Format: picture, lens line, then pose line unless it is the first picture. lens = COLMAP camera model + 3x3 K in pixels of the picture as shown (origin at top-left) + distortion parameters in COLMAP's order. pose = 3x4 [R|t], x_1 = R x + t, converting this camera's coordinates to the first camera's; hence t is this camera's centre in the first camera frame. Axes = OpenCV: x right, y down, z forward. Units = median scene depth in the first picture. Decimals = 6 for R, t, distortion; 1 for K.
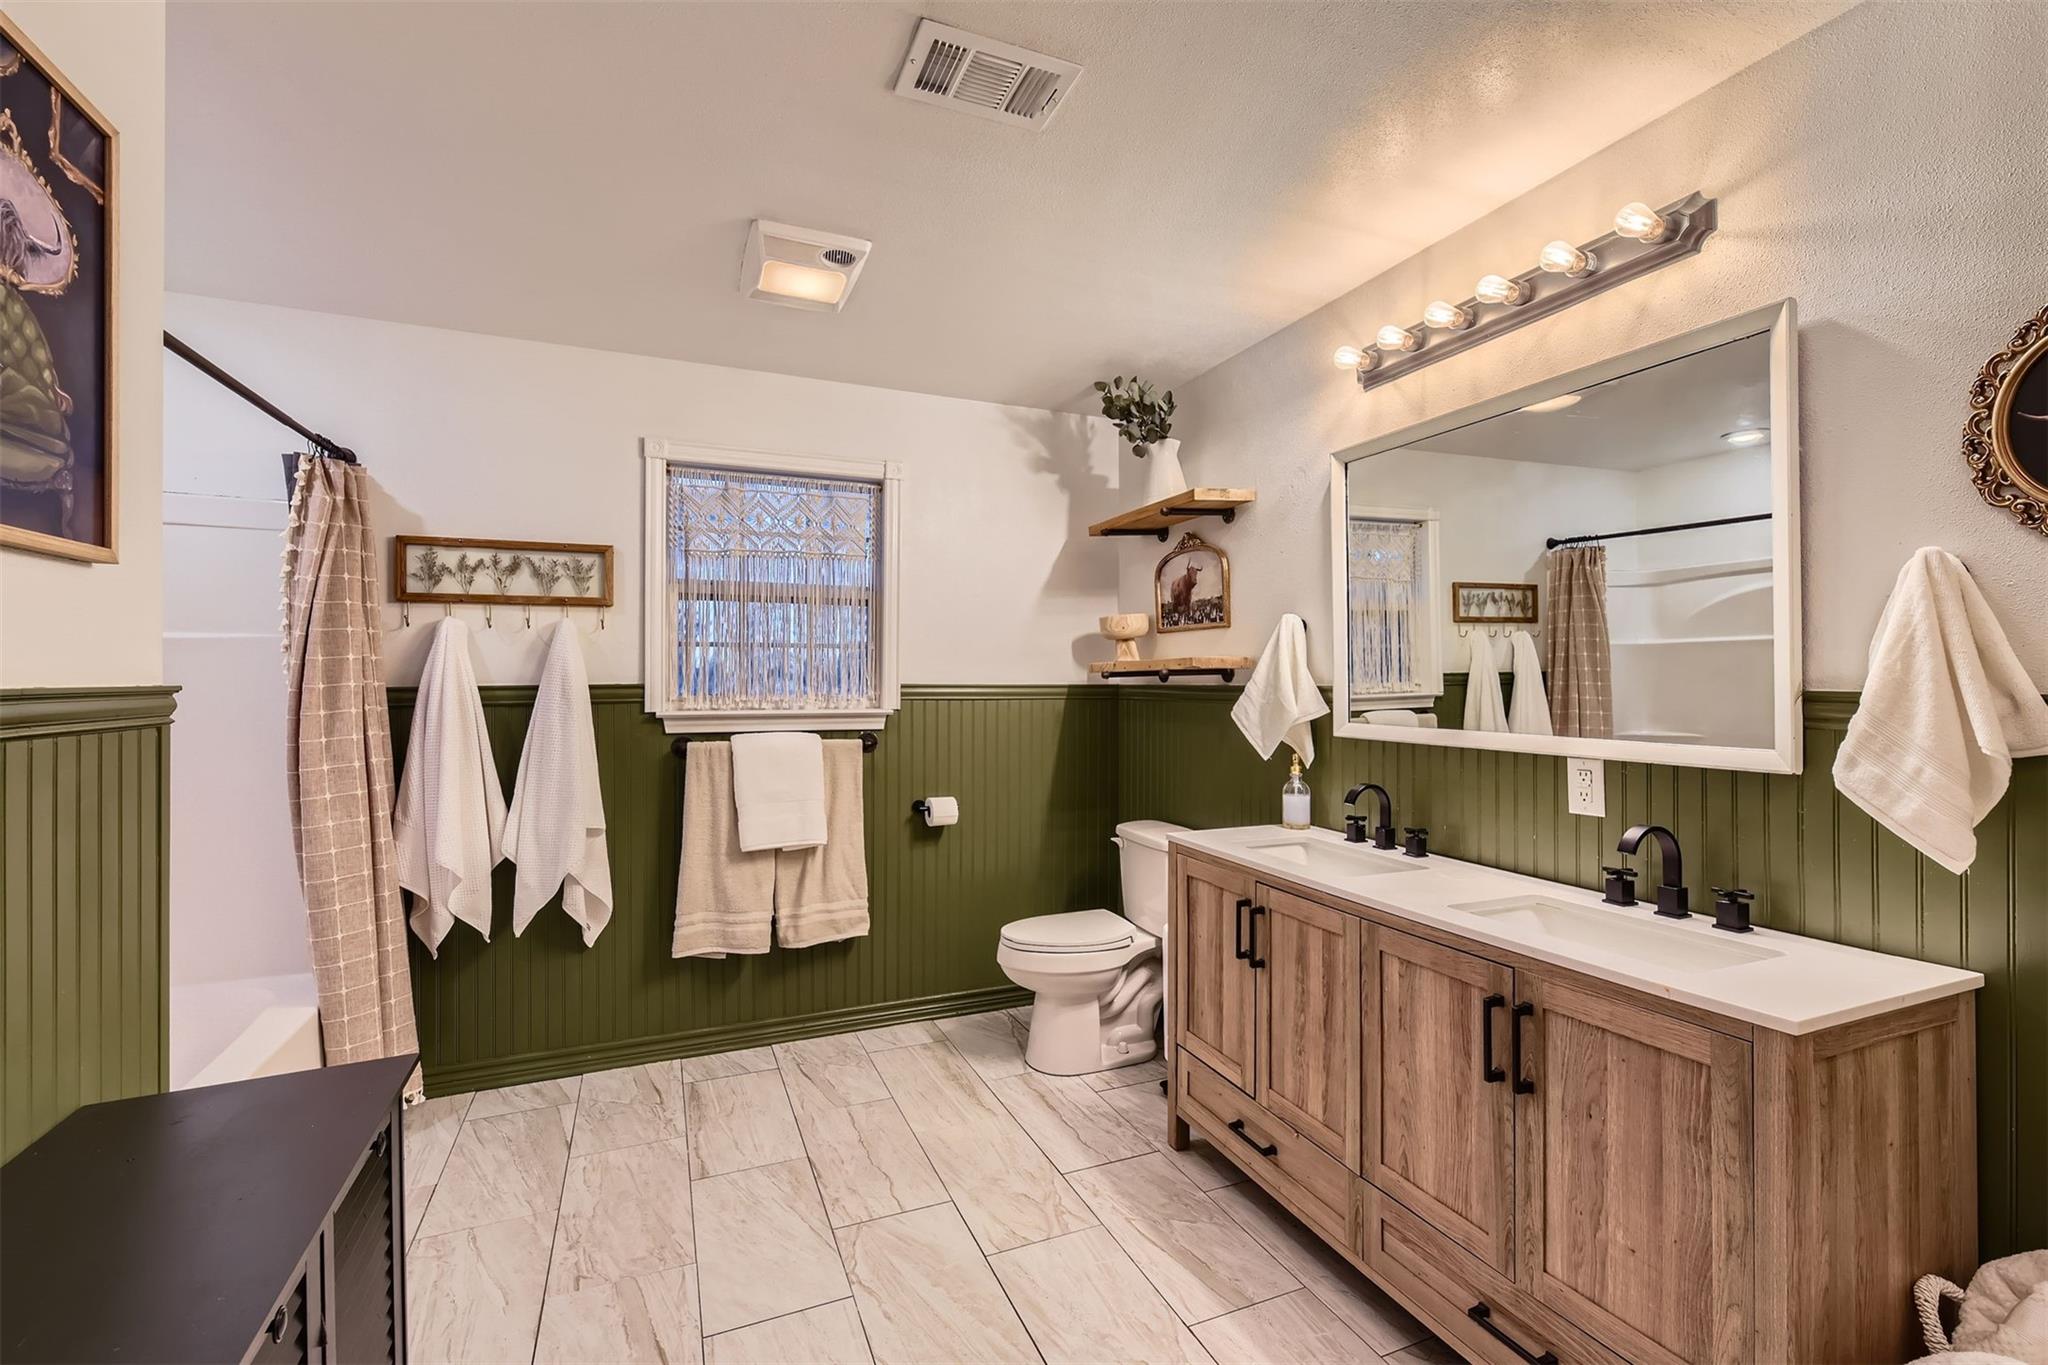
lens RADIAL K [[881.5, 0, 1032.5], [0, 881.5, 679.3], [0, 0, 1]] dist [0.000615, 0.000180]
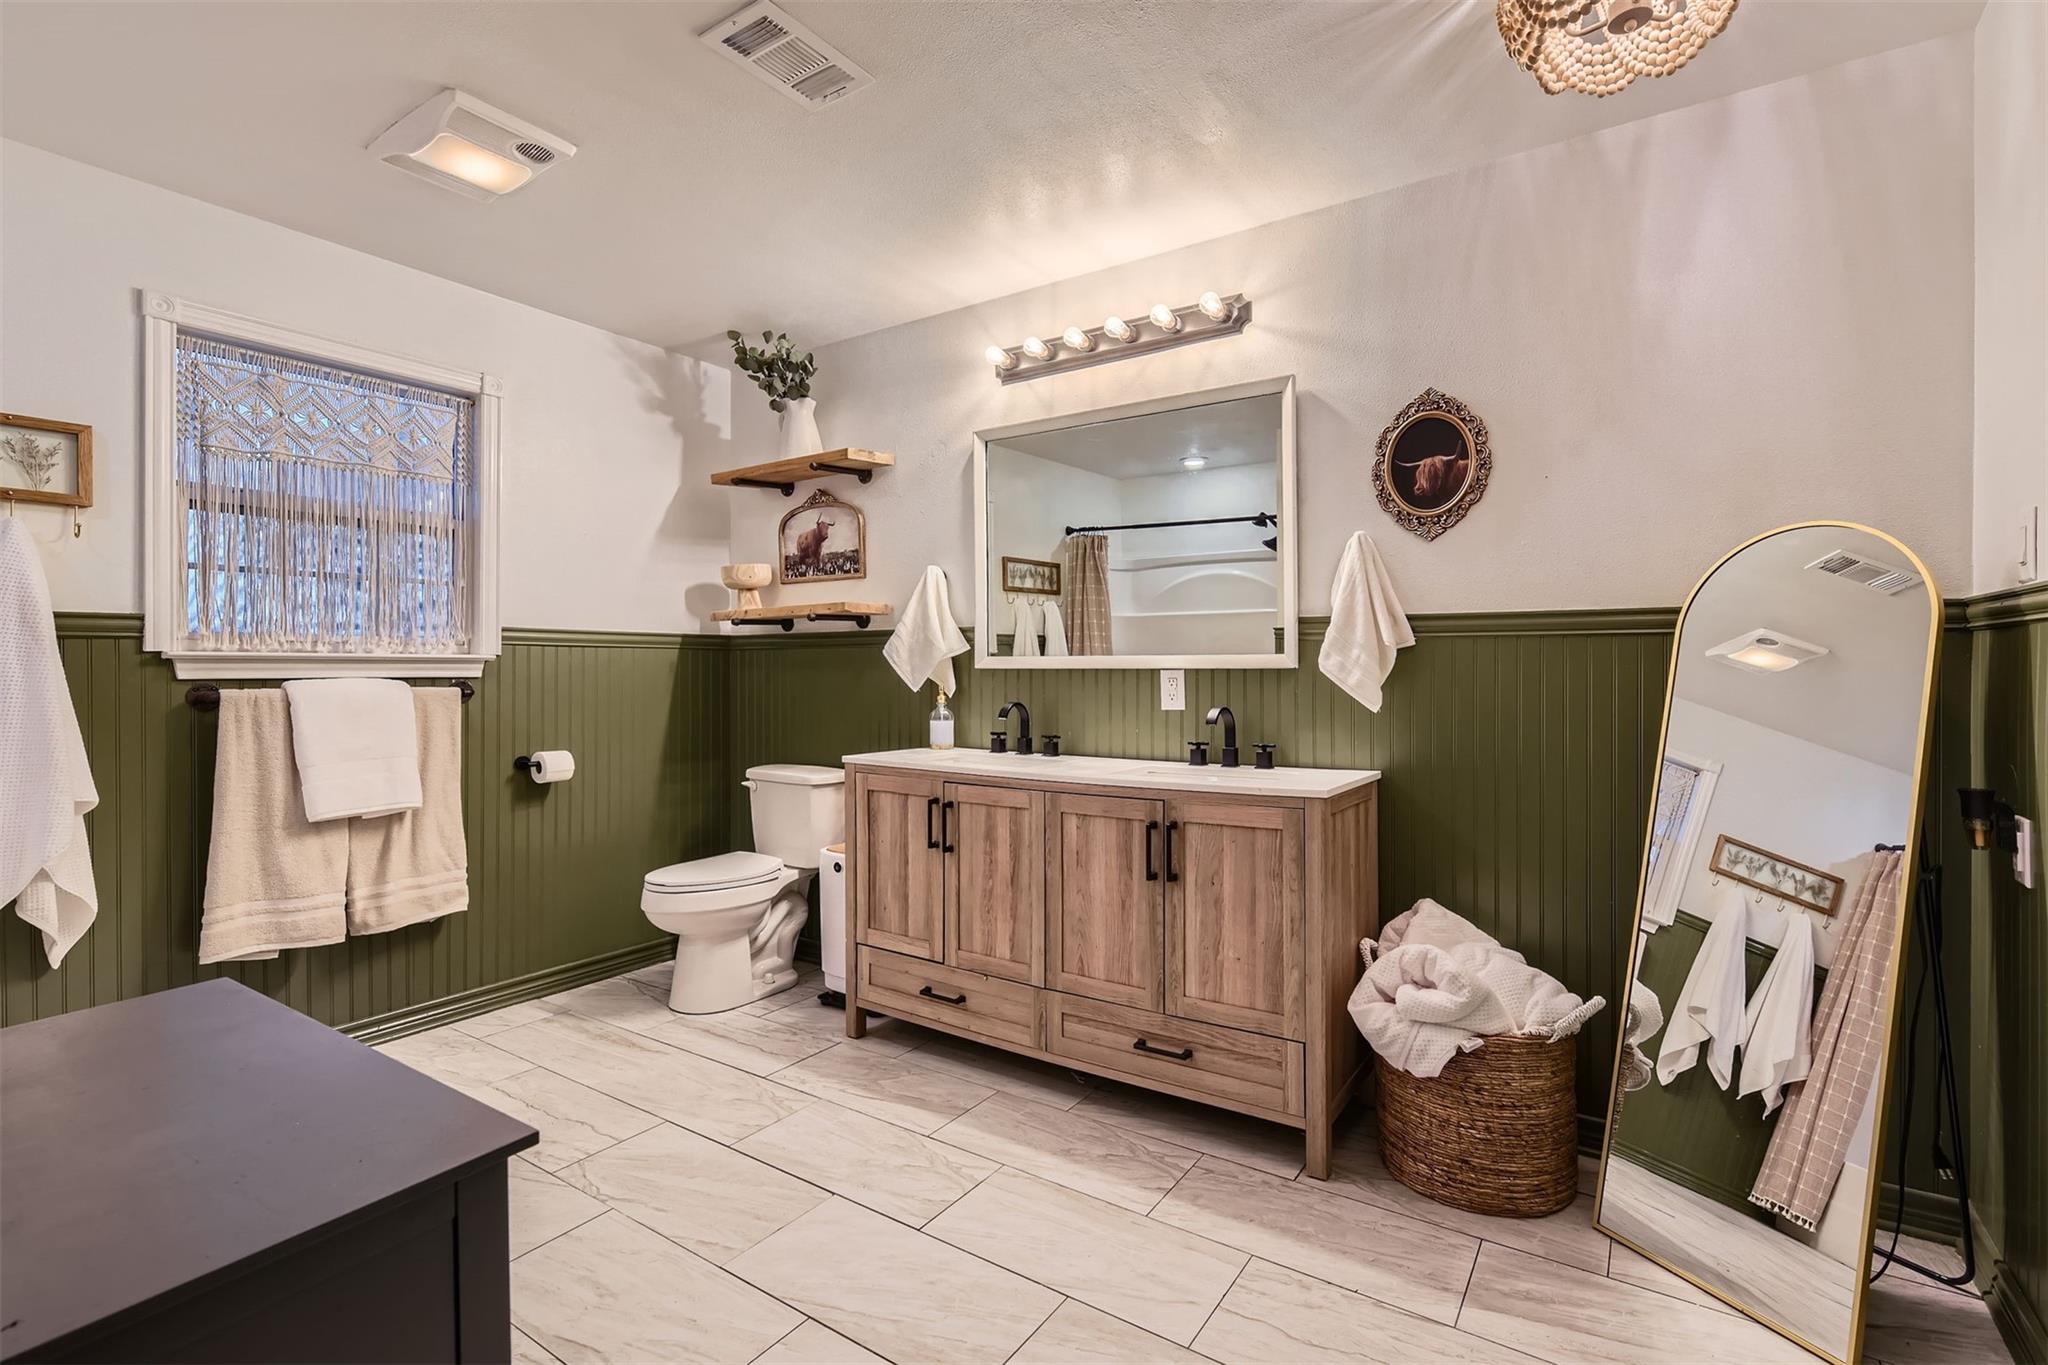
lens RADIAL K [[941.2, 0, 1025.8], [0, 941.2, 672.7], [0, 0, 1]] dist [-0.014730, 0.008703]
pose [[0.840863, -0.002063, 0.541244, -0.241738], [0.000087, 0.999993, 0.003675, 0.054075], [-0.541248, -0.003043, 0.840857, -0.093007]]
